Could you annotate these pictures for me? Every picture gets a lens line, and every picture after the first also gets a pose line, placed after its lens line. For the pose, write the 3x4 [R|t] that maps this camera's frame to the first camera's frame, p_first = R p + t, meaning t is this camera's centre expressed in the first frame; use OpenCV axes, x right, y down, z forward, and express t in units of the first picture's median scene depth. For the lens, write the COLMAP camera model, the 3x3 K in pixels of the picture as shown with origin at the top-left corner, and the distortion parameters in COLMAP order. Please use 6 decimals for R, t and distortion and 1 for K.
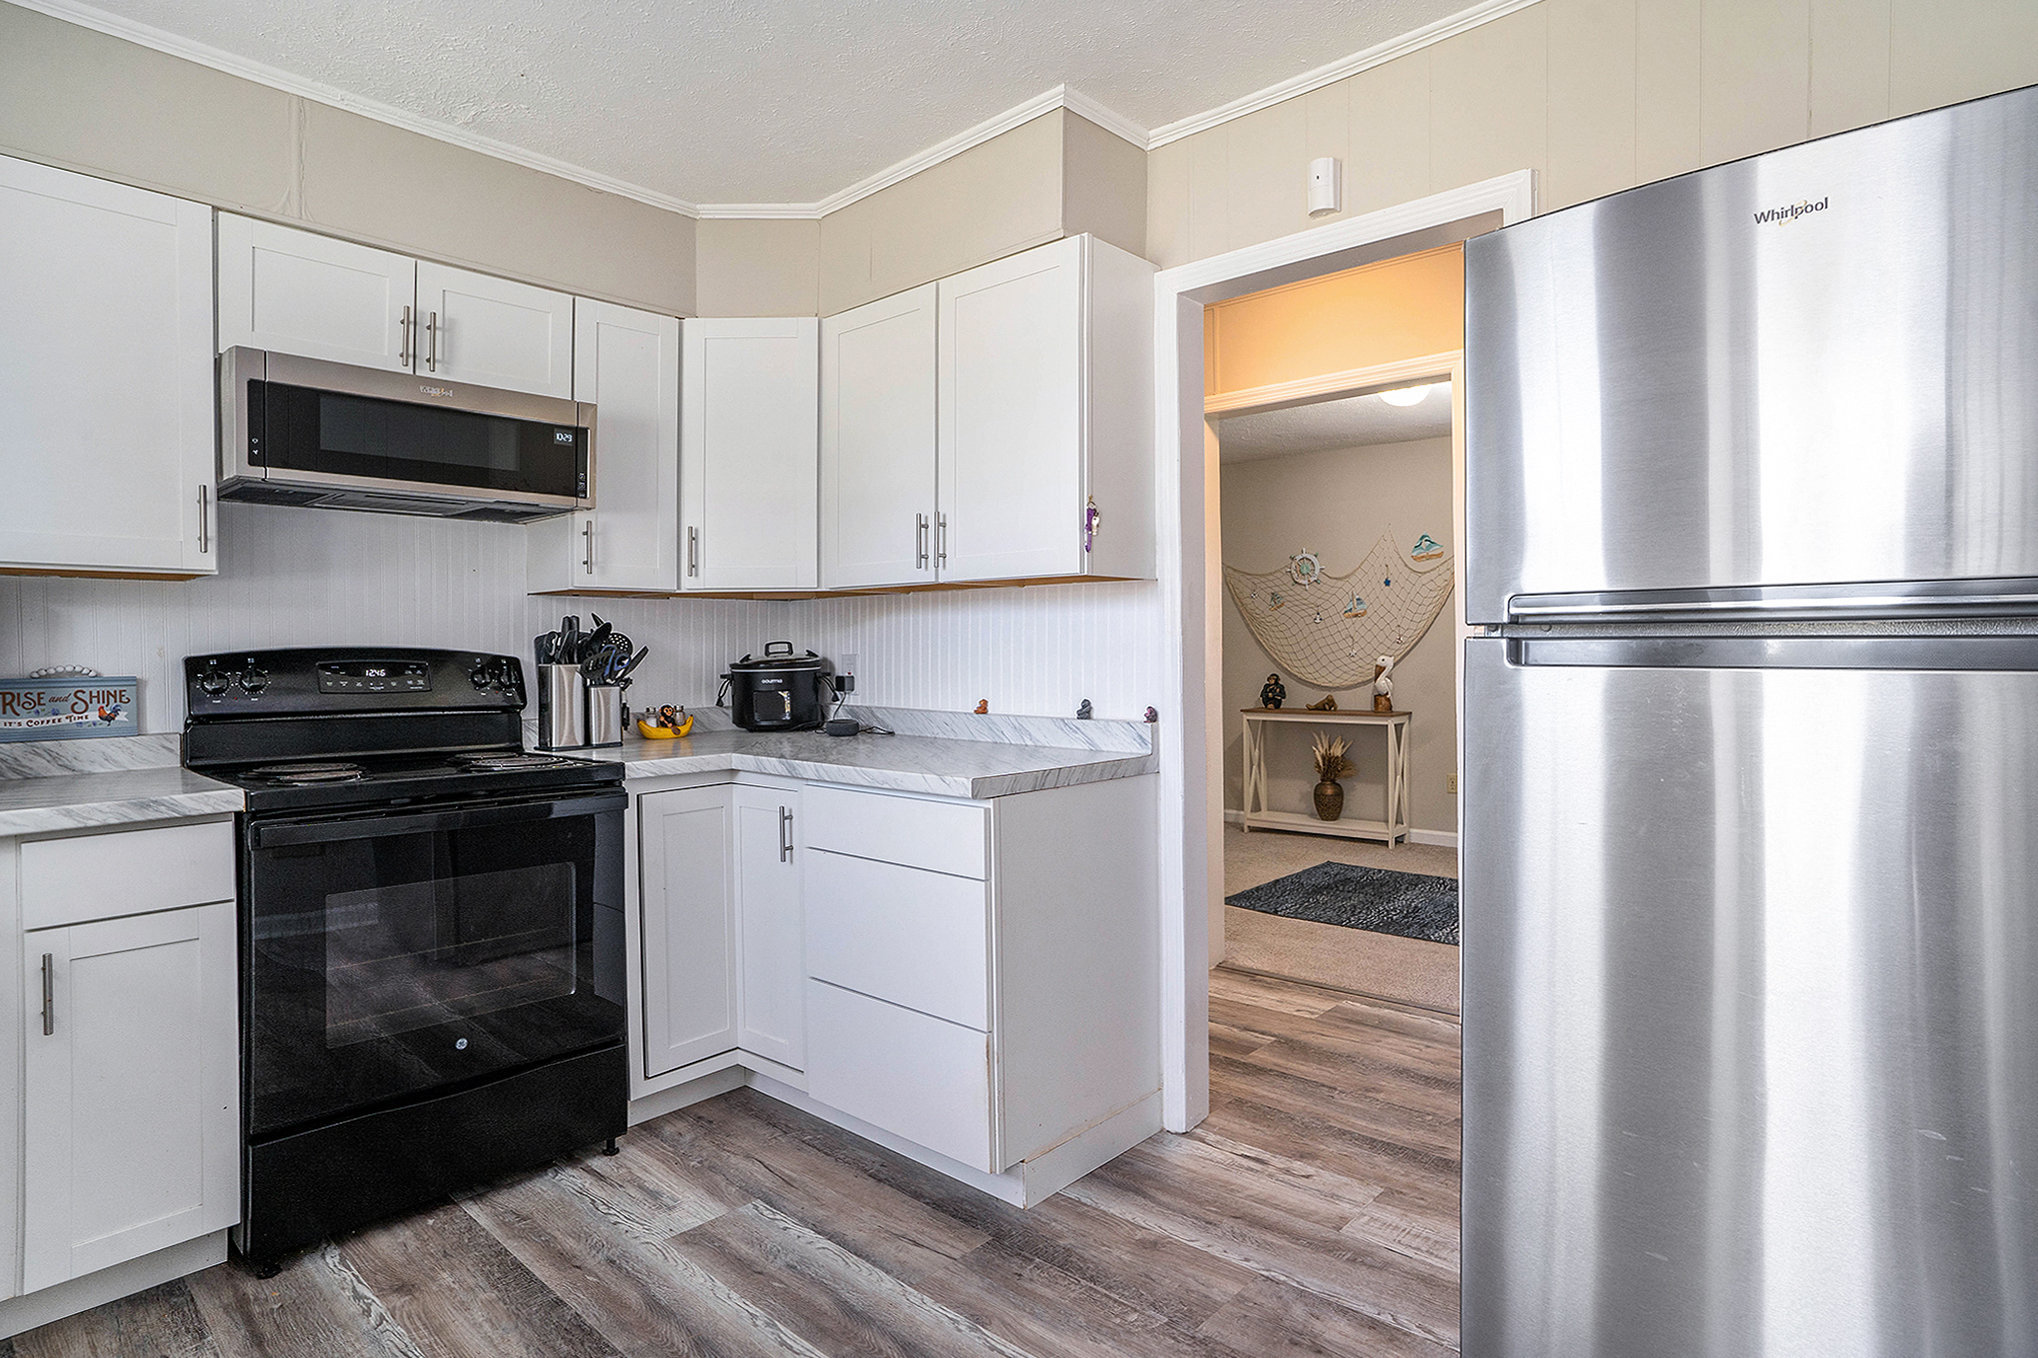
lens RADIAL K [[1102.4, 0, 1022.6], [0, 1102.4, 660.0], [0, 0, 1]] dist [-0.005719, -0.000720]
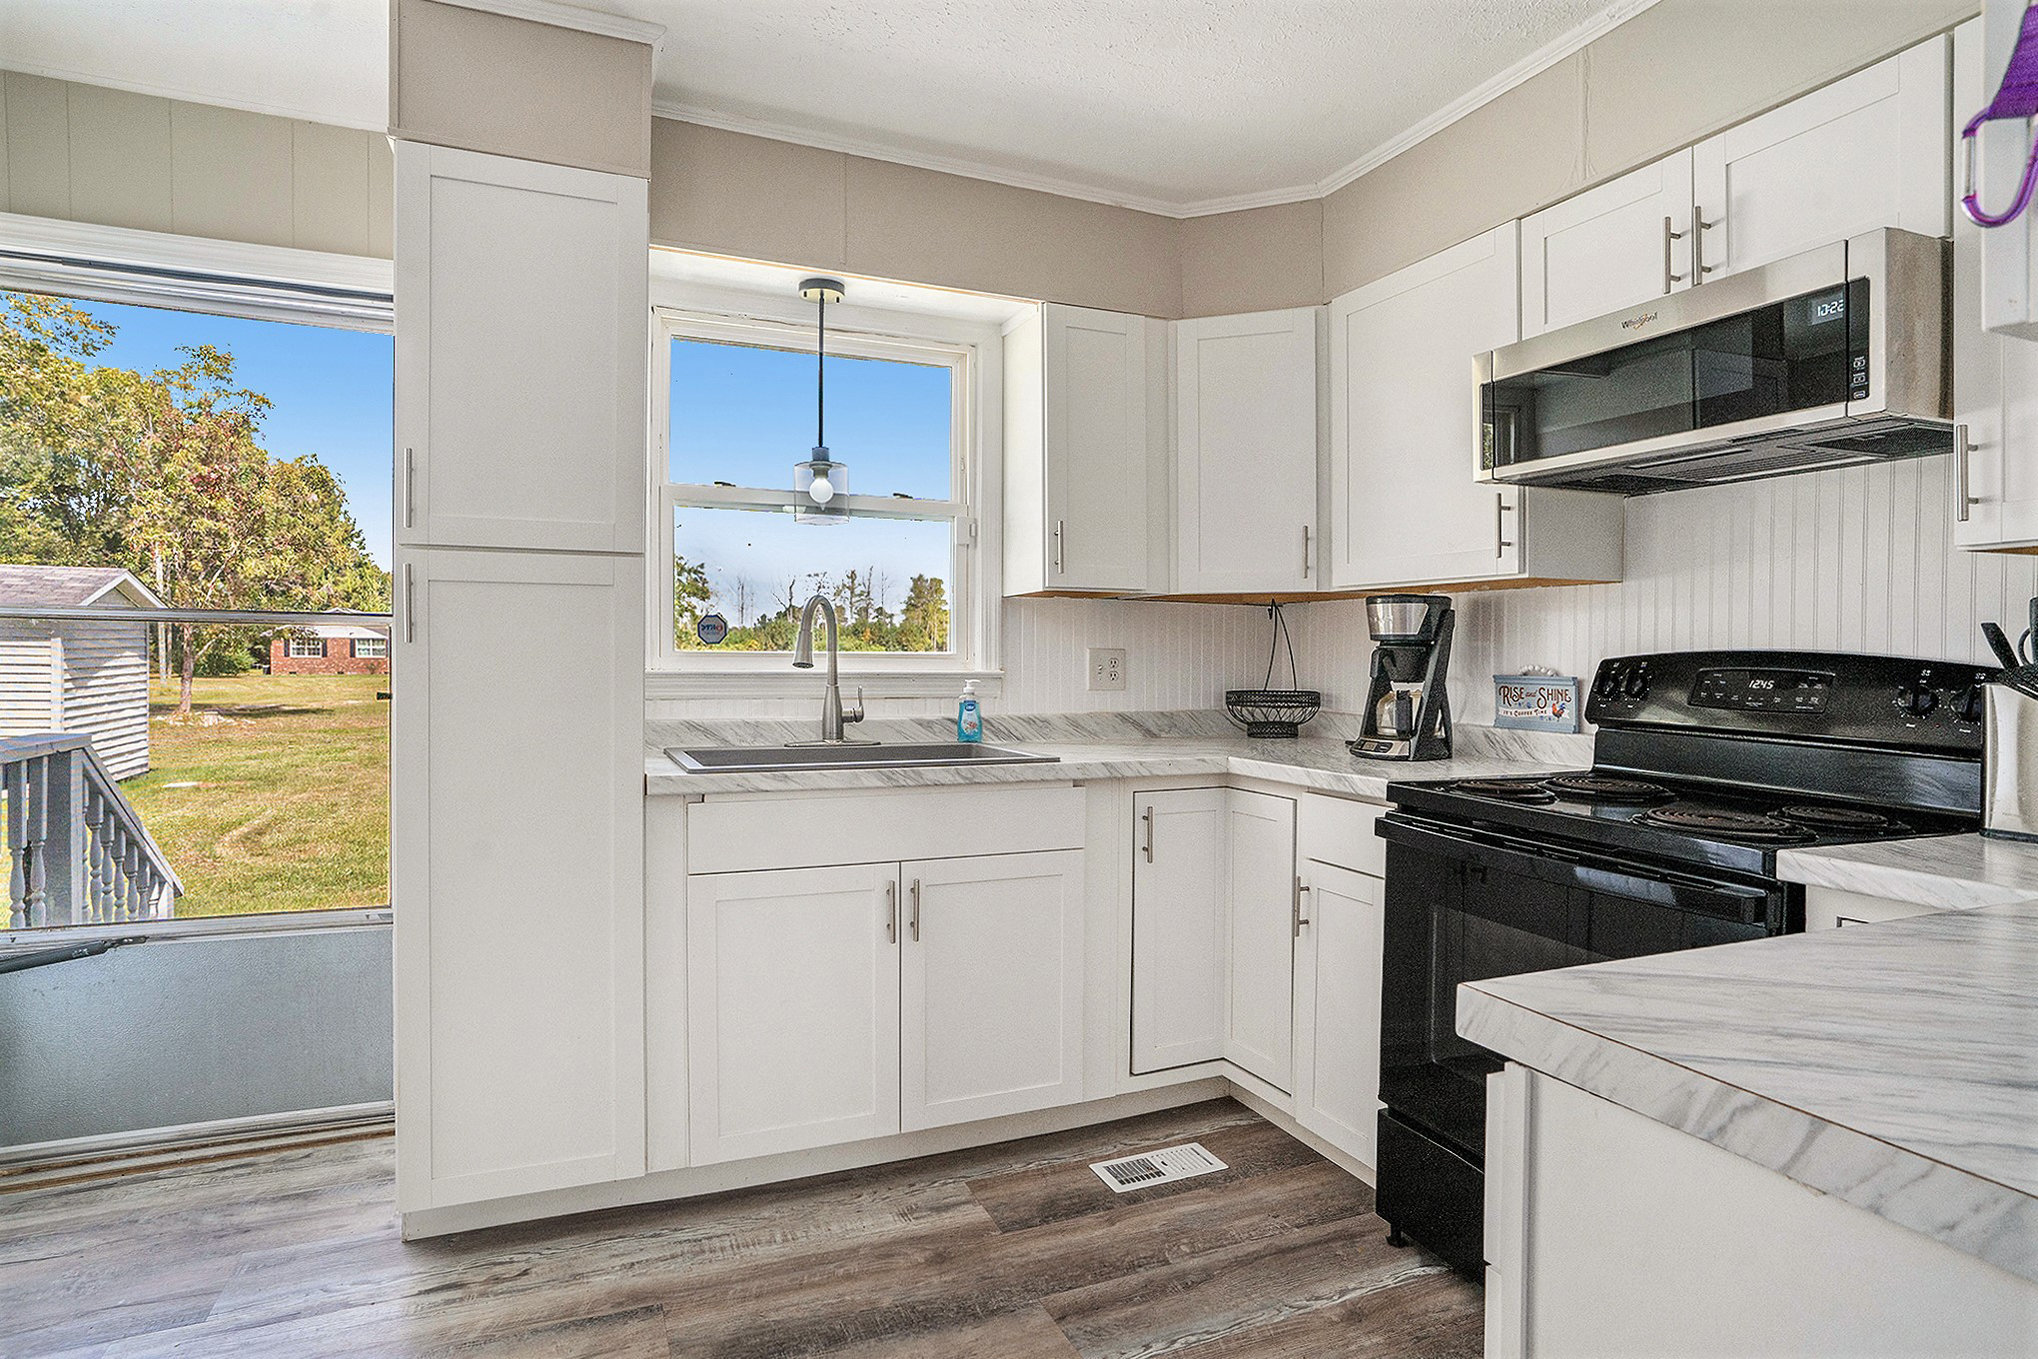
lens RADIAL K [[1102.4, 0, 1031.1], [0, 1102.4, 654.3], [0, 0, 1]] dist [-0.005719, -0.000720]
pose [[-0.412731, 0.009320, -0.910805, 0.363469], [-0.012996, 0.999786, 0.016120, -0.016914], [0.910760, 0.018490, -0.412521, 0.962009]]
